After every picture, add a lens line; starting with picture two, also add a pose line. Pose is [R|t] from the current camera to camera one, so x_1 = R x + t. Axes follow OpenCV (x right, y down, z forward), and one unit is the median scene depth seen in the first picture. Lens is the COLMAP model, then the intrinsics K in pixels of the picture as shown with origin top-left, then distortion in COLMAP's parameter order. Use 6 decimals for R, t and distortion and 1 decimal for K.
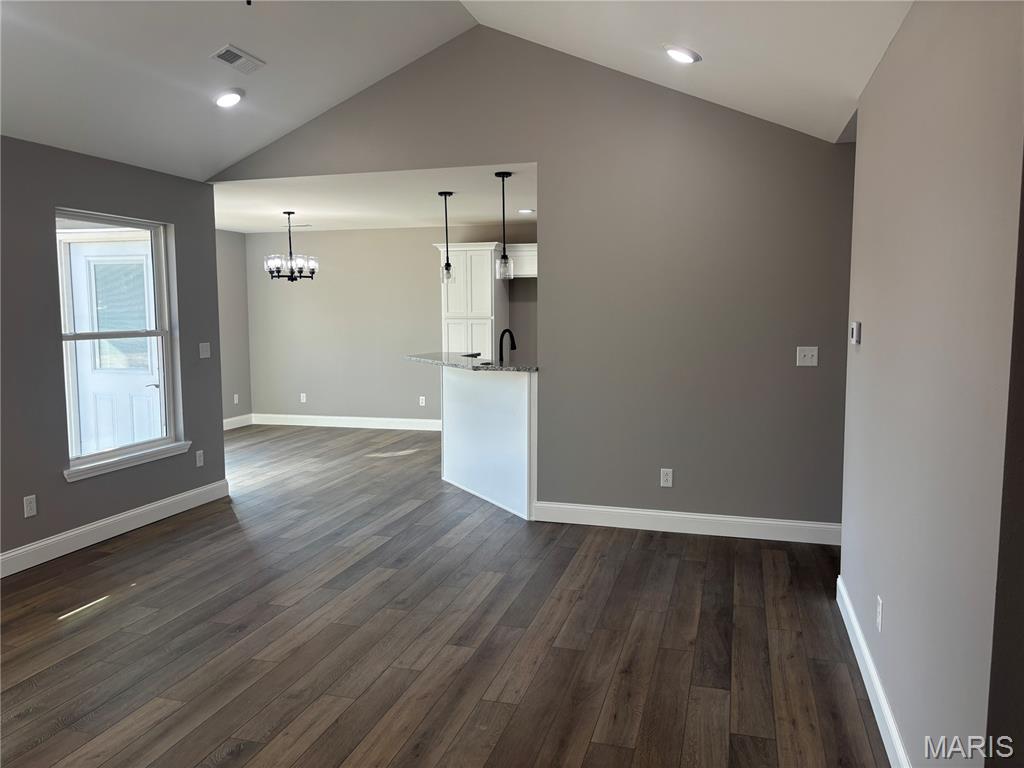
lens RADIAL K [[774.9, 0, 505.5], [0, 774.9, 383.8], [0, 0, 1]] dist [0.063026, -0.074533]
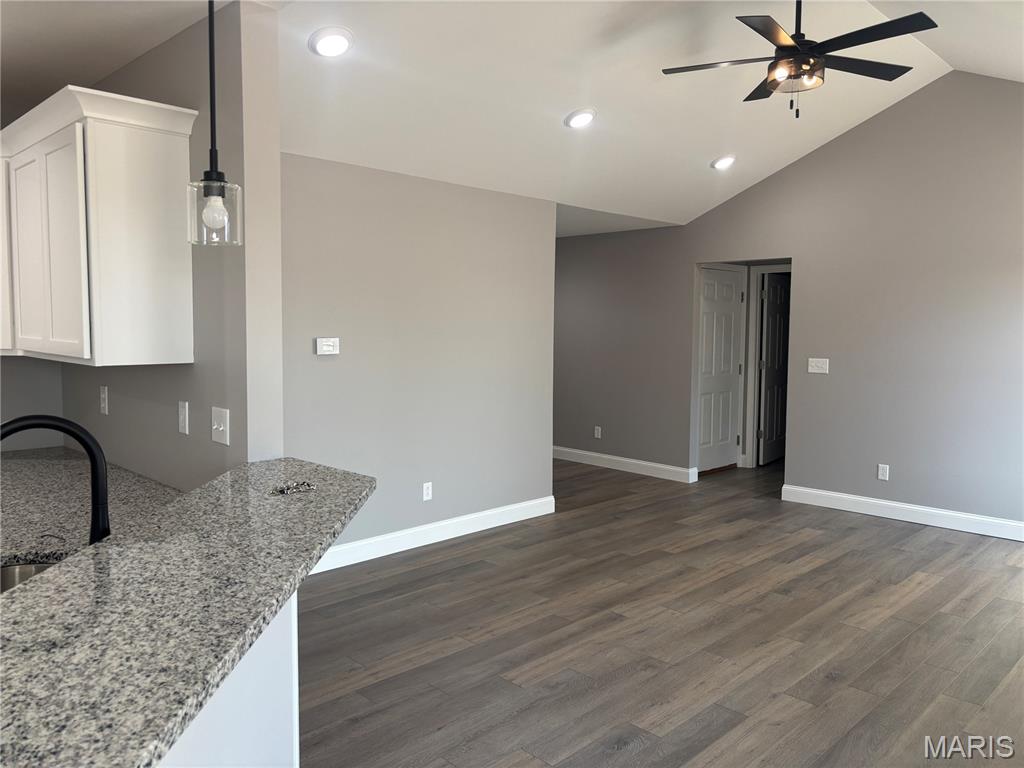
lens RADIAL K [[774.9, 0, 506.2], [0, 774.9, 372.9], [0, 0, 1]] dist [0.063026, -0.074533]
pose [[-0.881847, -0.032712, 0.470399, -0.301373], [0.042457, 0.988030, 0.148301, -0.138458], [-0.469620, 0.150750, -0.869903, 1.373654]]
